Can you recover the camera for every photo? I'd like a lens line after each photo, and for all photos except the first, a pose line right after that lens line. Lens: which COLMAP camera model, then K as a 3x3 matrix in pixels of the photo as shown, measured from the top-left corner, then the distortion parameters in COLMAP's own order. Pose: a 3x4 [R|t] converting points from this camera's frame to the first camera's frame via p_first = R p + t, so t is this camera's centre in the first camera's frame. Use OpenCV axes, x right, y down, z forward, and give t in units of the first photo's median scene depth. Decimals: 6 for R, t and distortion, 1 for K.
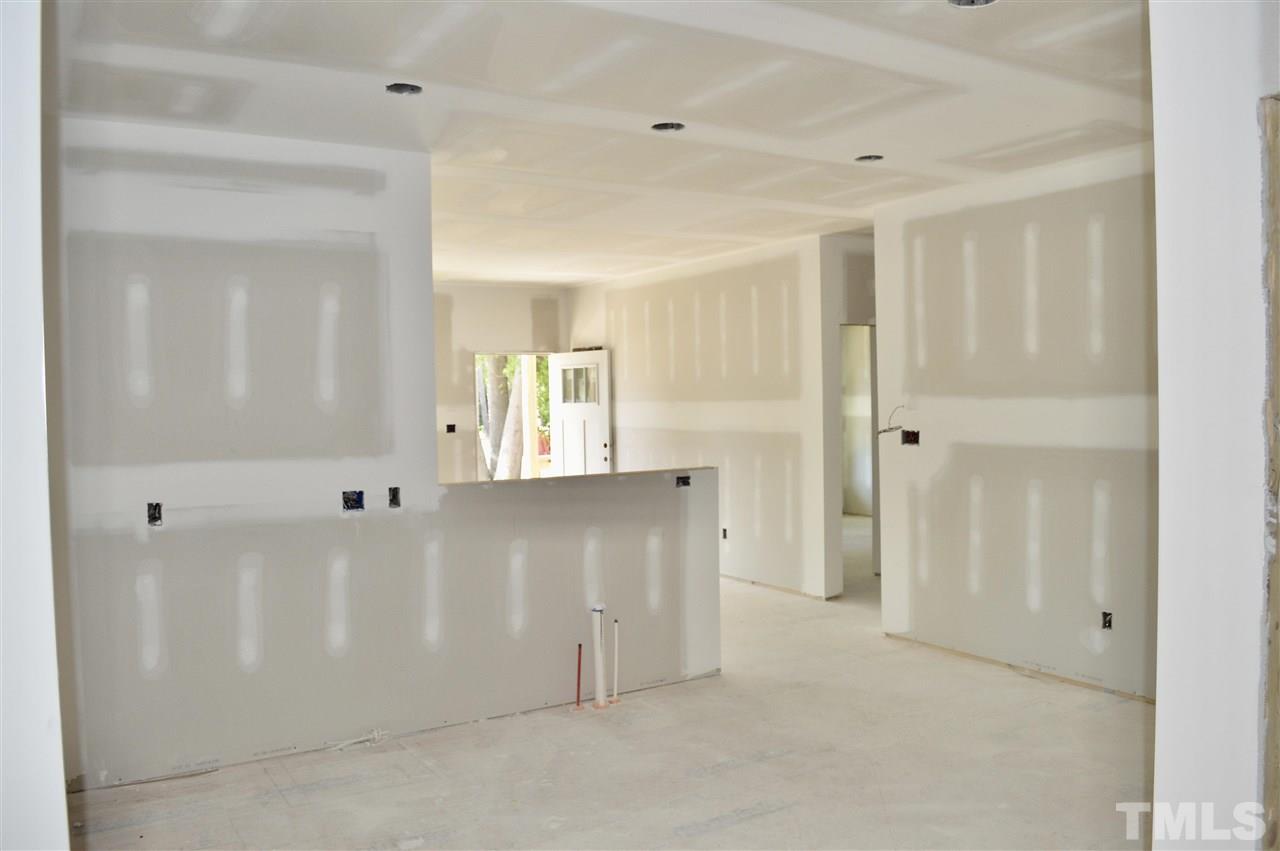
lens RADIAL K [[1019.7, 0, 640.0], [0, 1019.7, 425.5], [0, 0, 1]] dist [-0.084507, 0.013762]
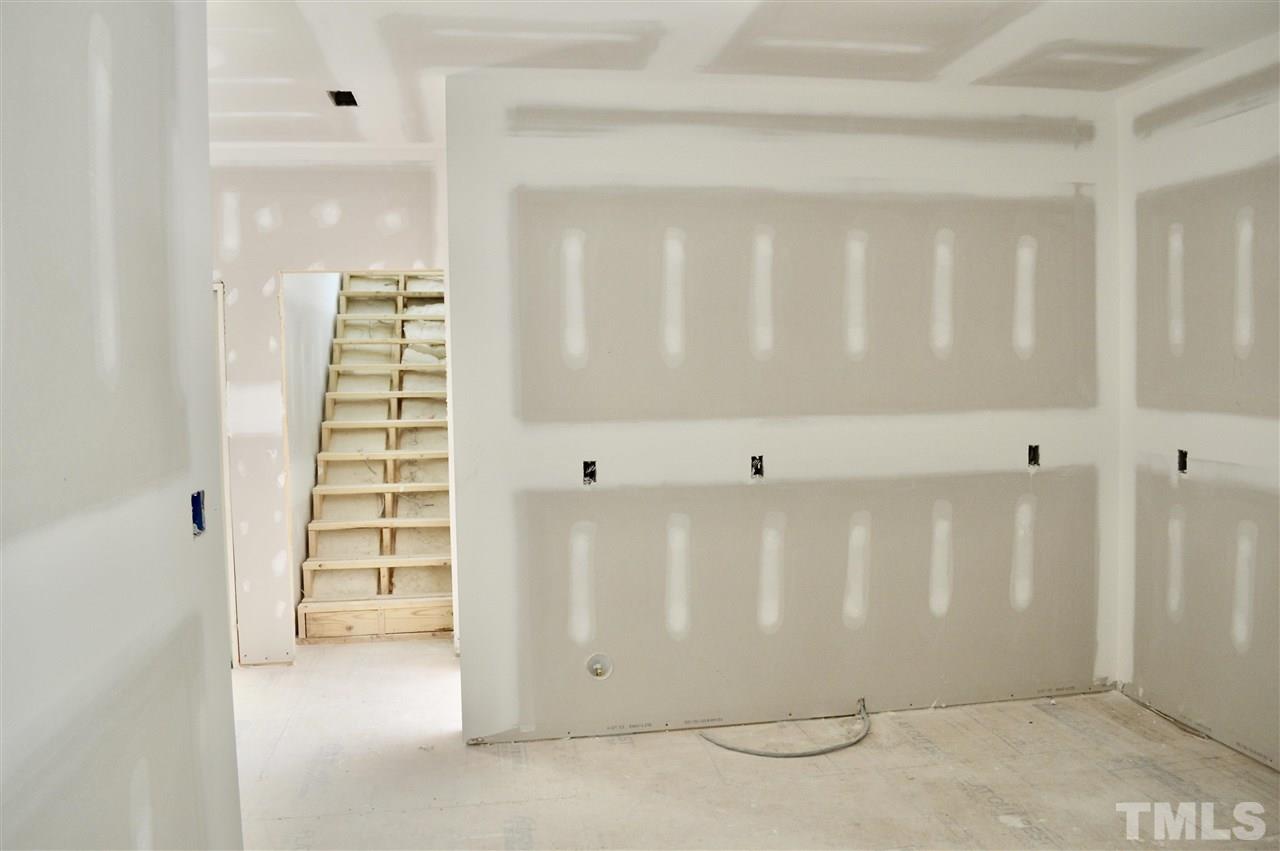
lens RADIAL K [[1019.7, 0, 640.0], [0, 1019.7, 425.5], [0, 0, 1]] dist [-0.084507, 0.013762]
pose [[-0.383683, 0.083269, -0.919703, 0.644287], [0.002218, 0.996007, 0.089252, -0.038146], [0.923462, 0.032204, -0.382336, 0.877165]]
